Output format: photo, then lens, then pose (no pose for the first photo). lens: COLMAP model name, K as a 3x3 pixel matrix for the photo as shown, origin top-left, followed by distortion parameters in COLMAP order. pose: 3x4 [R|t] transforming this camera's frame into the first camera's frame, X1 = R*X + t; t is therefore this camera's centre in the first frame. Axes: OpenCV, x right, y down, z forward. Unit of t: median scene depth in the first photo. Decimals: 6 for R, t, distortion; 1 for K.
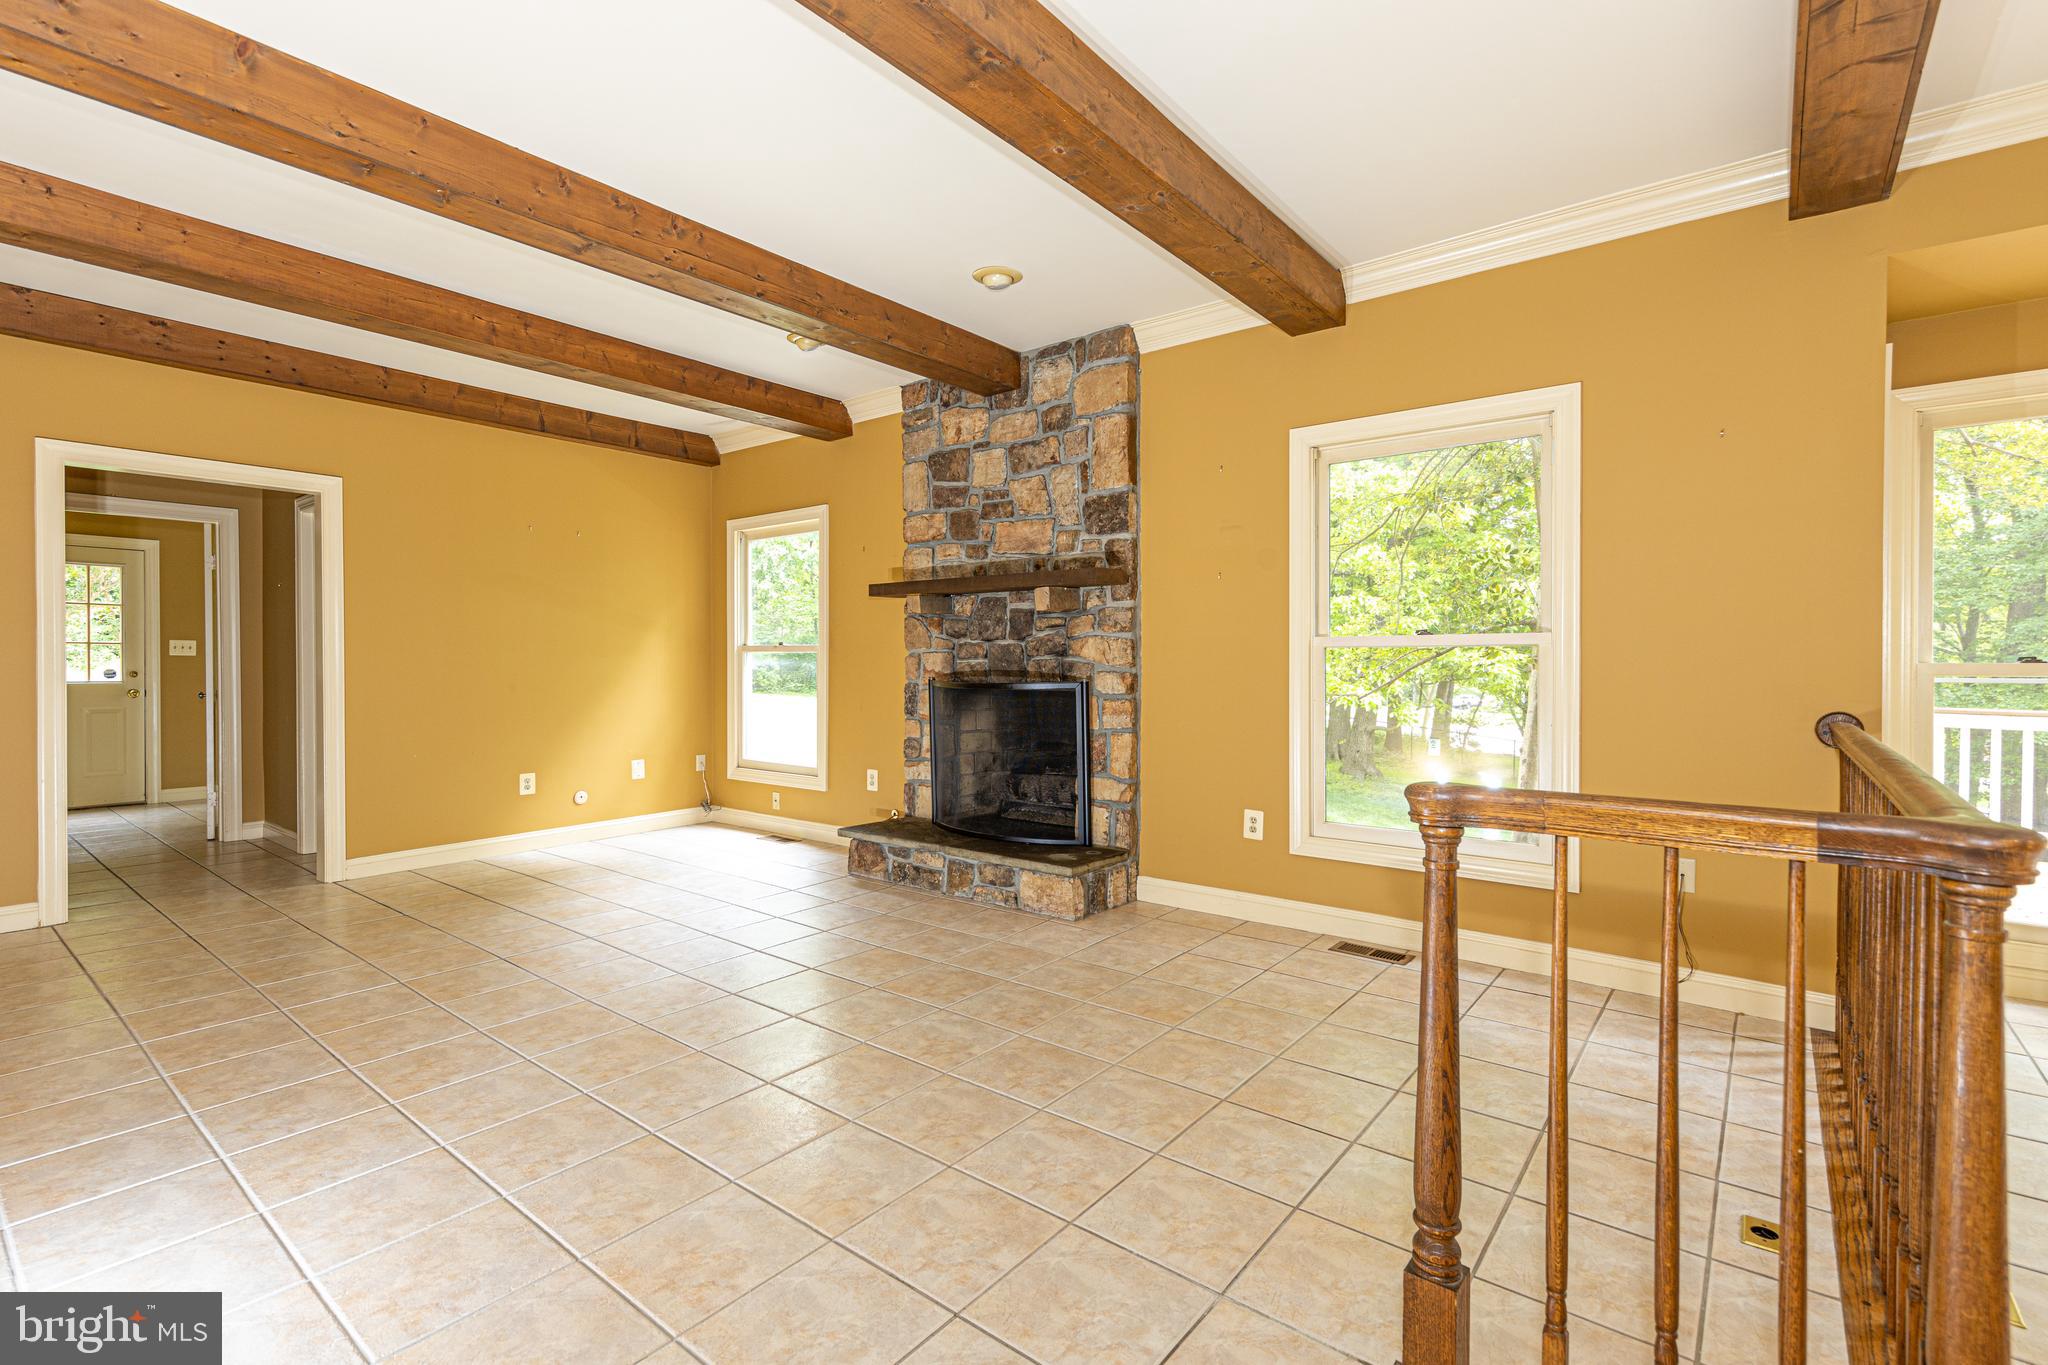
lens RADIAL K [[932.3, 0, 1029.6], [0, 932.3, 667.3], [0, 0, 1]] dist [0.005277, 0.000924]
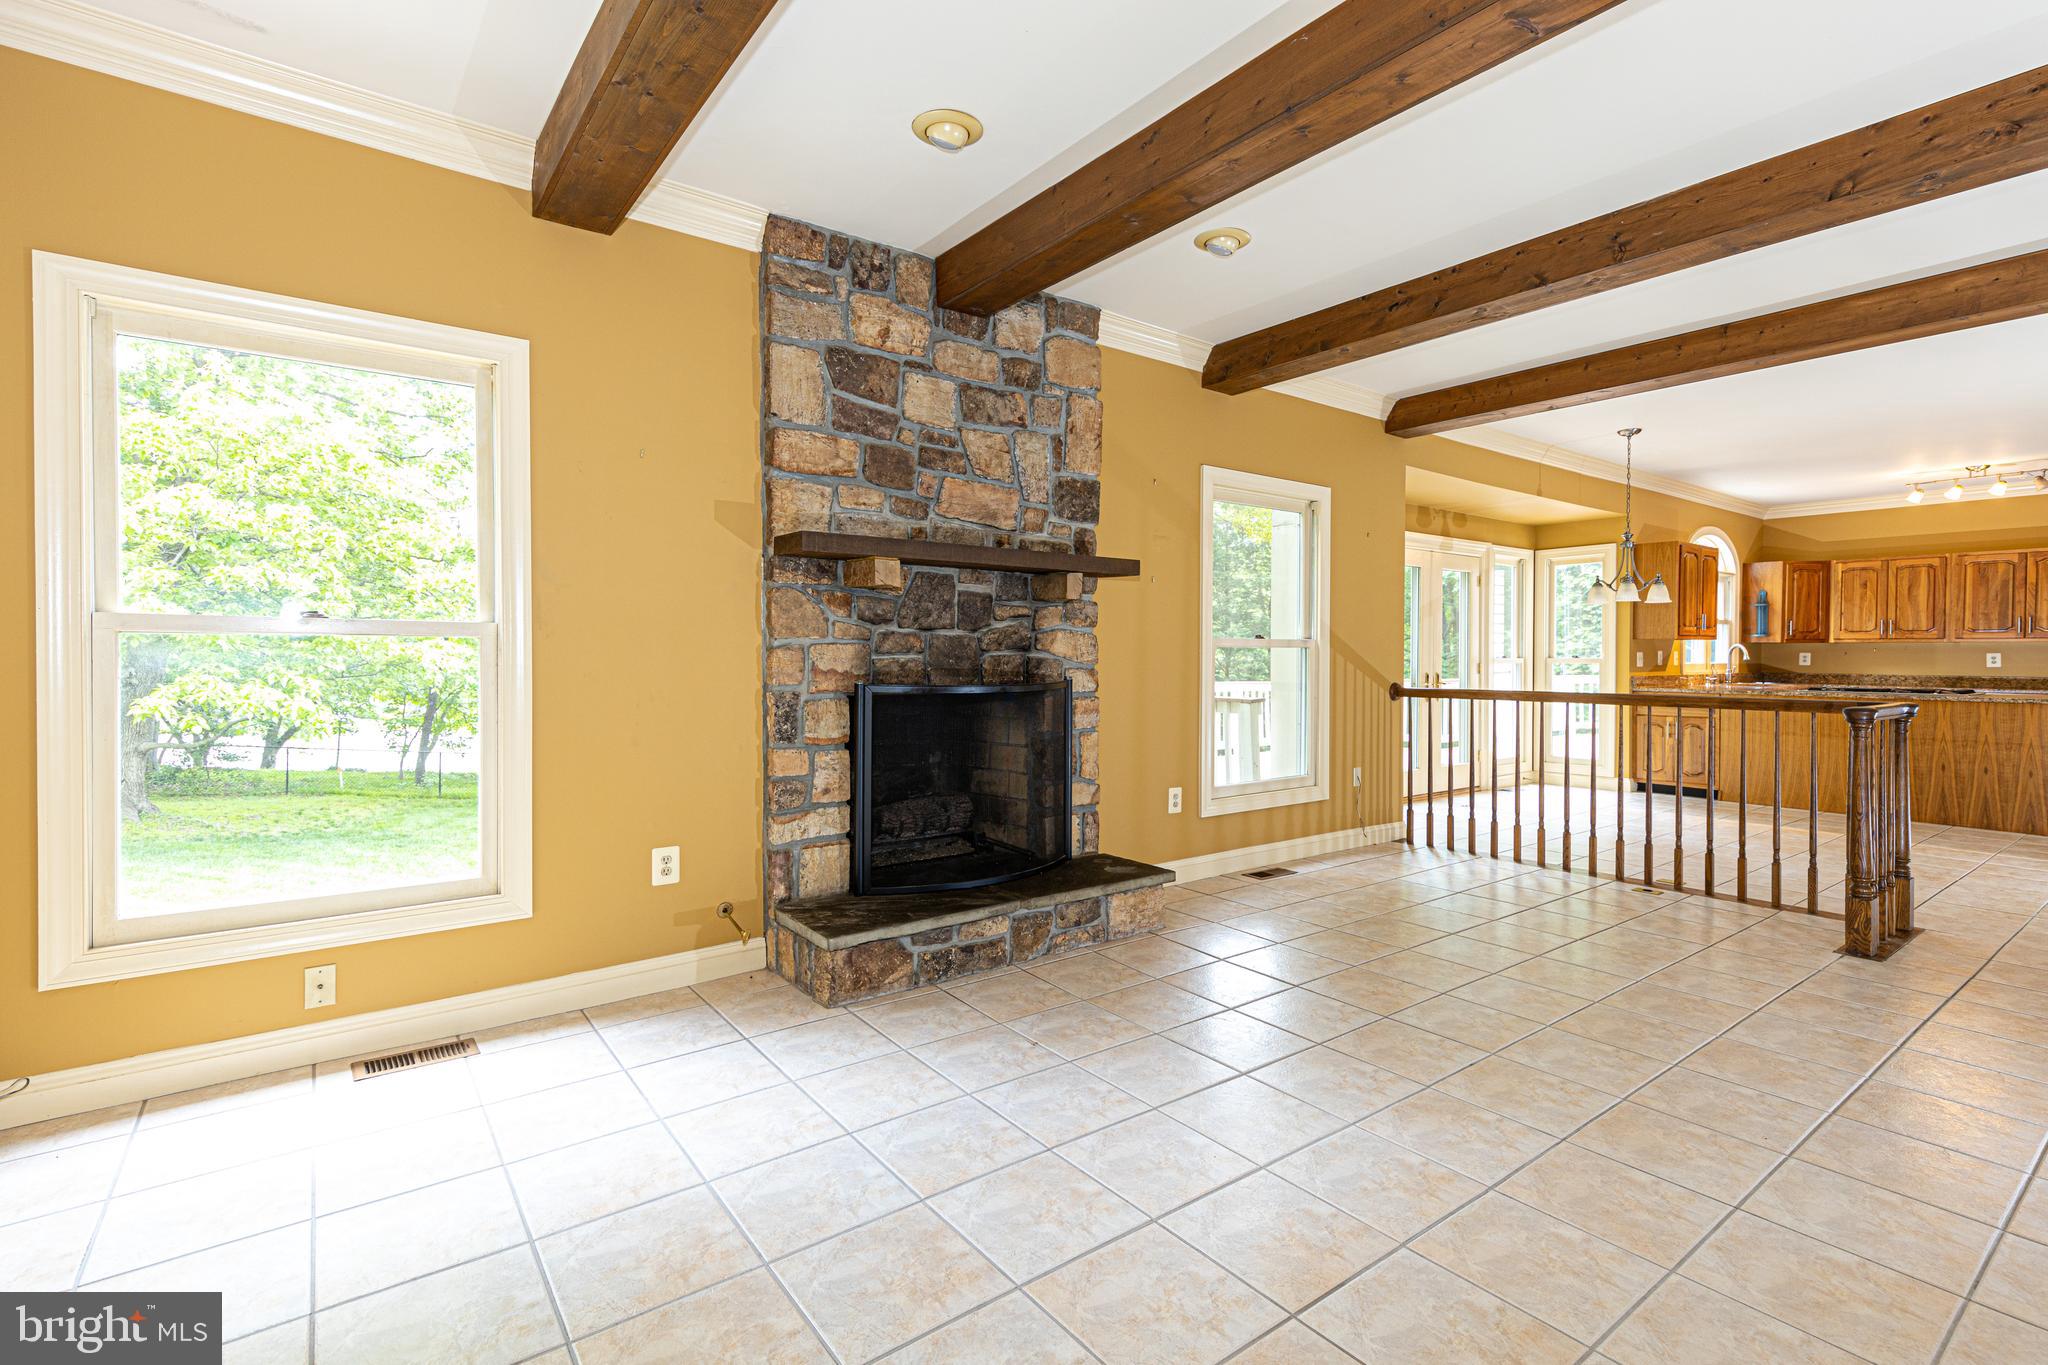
lens RADIAL K [[932.3, 0, 1017.0], [0, 932.3, 664.6], [0, 0, 1]] dist [0.005277, 0.000924]
pose [[0.257342, -0.008294, 0.966285, -0.780442], [0.003076, 0.999965, 0.007764, -0.006286], [-0.966315, 0.000975, 0.257359, 0.762544]]
